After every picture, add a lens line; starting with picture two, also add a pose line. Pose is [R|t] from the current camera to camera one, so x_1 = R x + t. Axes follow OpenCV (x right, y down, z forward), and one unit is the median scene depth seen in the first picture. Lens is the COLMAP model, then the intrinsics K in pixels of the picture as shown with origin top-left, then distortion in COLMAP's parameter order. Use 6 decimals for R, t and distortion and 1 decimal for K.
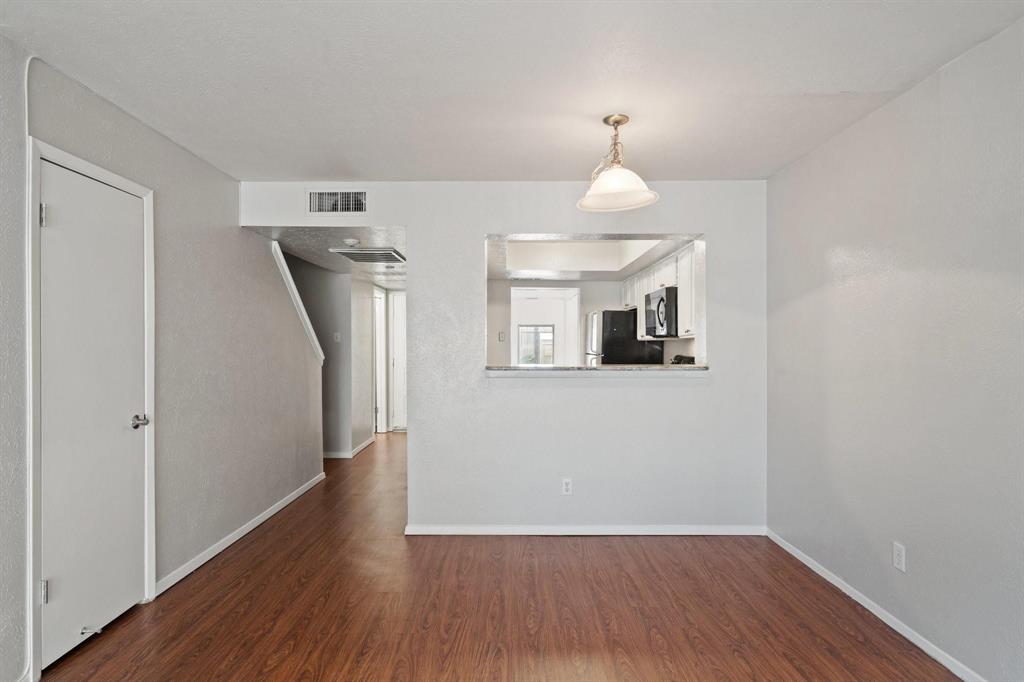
lens RADIAL K [[548.1, 0, 509.6], [0, 548.1, 346.4], [0, 0, 1]] dist [-0.001079, 0.001029]
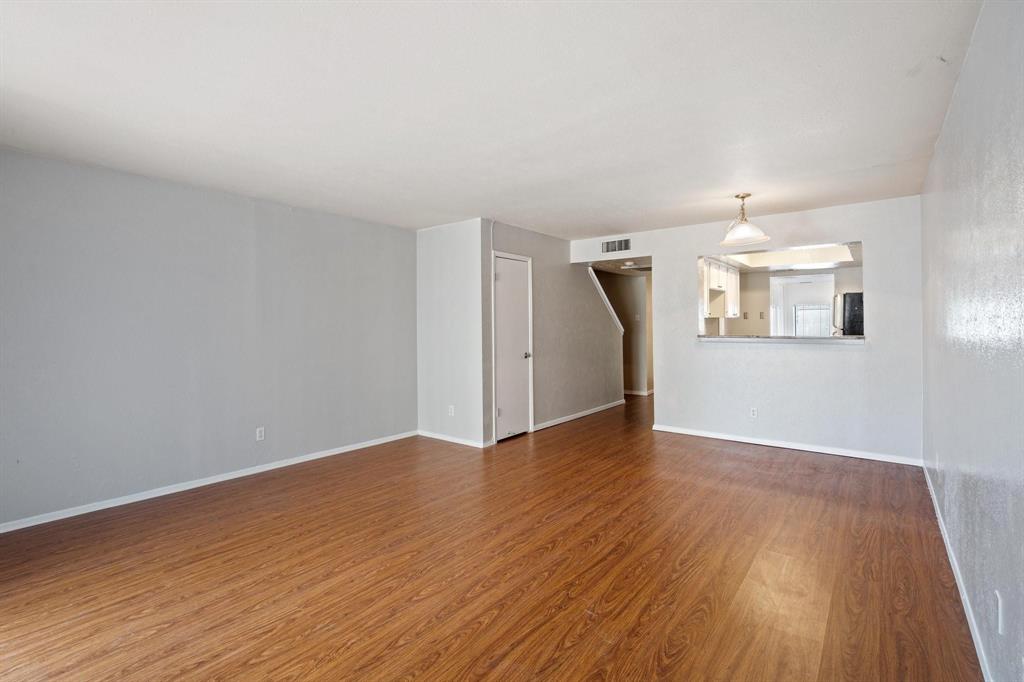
lens RADIAL K [[476.2, 0, 509.9], [0, 476.2, 313.9], [0, 0, 1]] dist [-0.001516, -0.000092]
pose [[0.788132, -0.019244, -0.615205, 0.393905], [0.006825, 0.999723, -0.022529, 0.001239], [0.615468, 0.013557, 0.788045, -0.494721]]
